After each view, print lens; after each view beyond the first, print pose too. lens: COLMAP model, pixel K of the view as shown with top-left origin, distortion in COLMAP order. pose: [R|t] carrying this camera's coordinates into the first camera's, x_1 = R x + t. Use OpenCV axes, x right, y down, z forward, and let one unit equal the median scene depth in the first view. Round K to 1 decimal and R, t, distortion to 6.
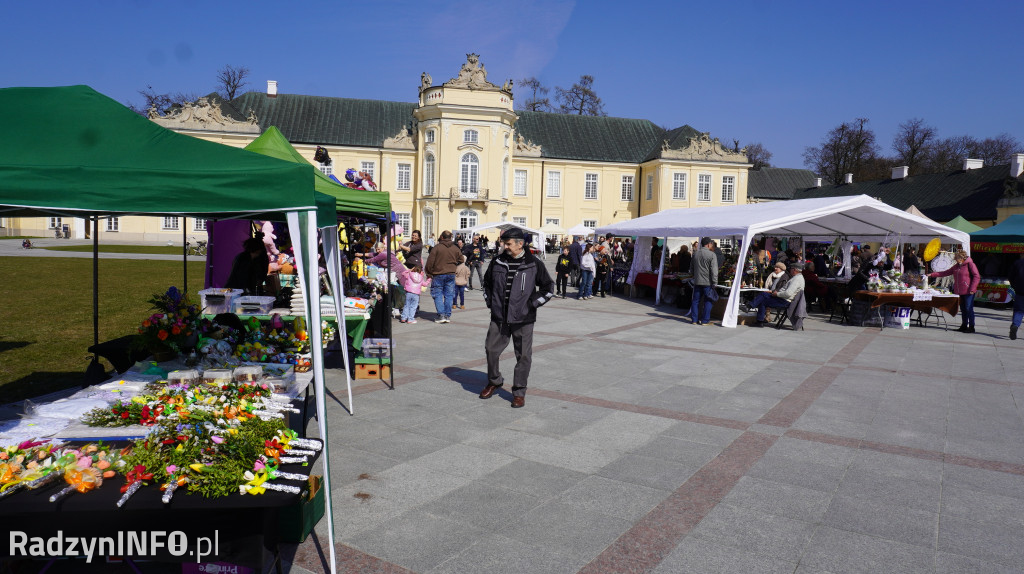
lens RADIAL K [[686.9, 0, 509.0], [0, 686.9, 290.2], [0, 0, 1]] dist [-0.053388, 0.038315]
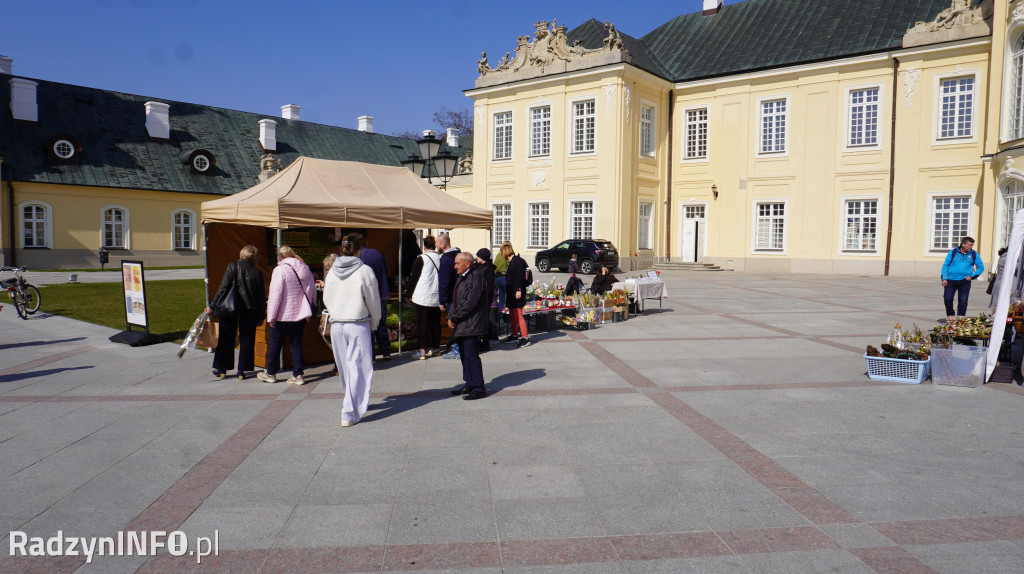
lens RADIAL K [[686.9, 0, 508.2], [0, 686.9, 286.3], [0, 0, 1]] dist [-0.053388, 0.038315]
pose [[0.626622, 0.018865, -0.779095, -0.002263], [-0.042790, 0.999032, -0.010225, -0.041301], [0.778148, 0.039744, 0.626823, 0.532979]]
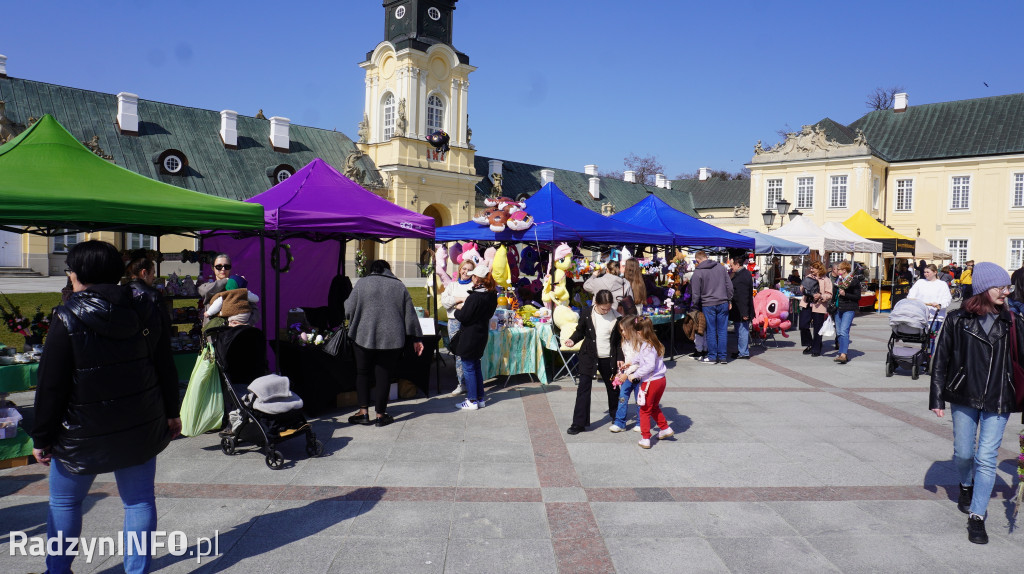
lens RADIAL K [[686.9, 0, 507.1], [0, 686.9, 288.0], [0, 0, 1]] dist [-0.053388, 0.038315]
pose [[0.580425, 0.011025, -0.814239, 0.069352], [-0.057880, 0.997938, -0.027747, -0.006287], [0.812254, 0.063233, 0.579866, 0.109204]]
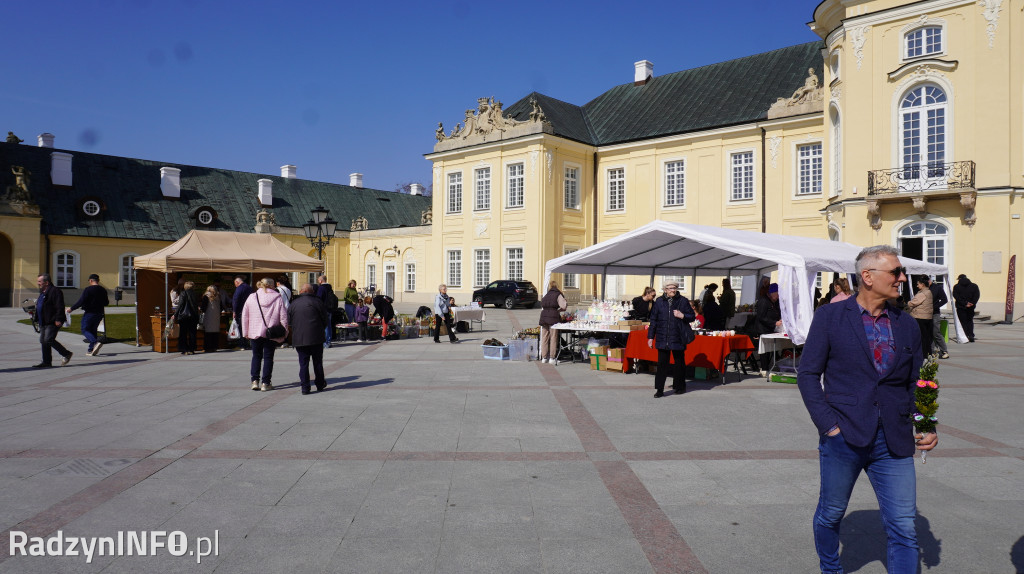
lens RADIAL K [[686.9, 0, 510.5], [0, 686.9, 287.6], [0, 0, 1]] dist [-0.053388, 0.038315]
pose [[0.586400, -0.028787, -0.809510, 0.116004], [-0.044204, 0.996742, -0.067466, -0.036769], [0.808814, 0.075346, 0.583217, 0.540944]]
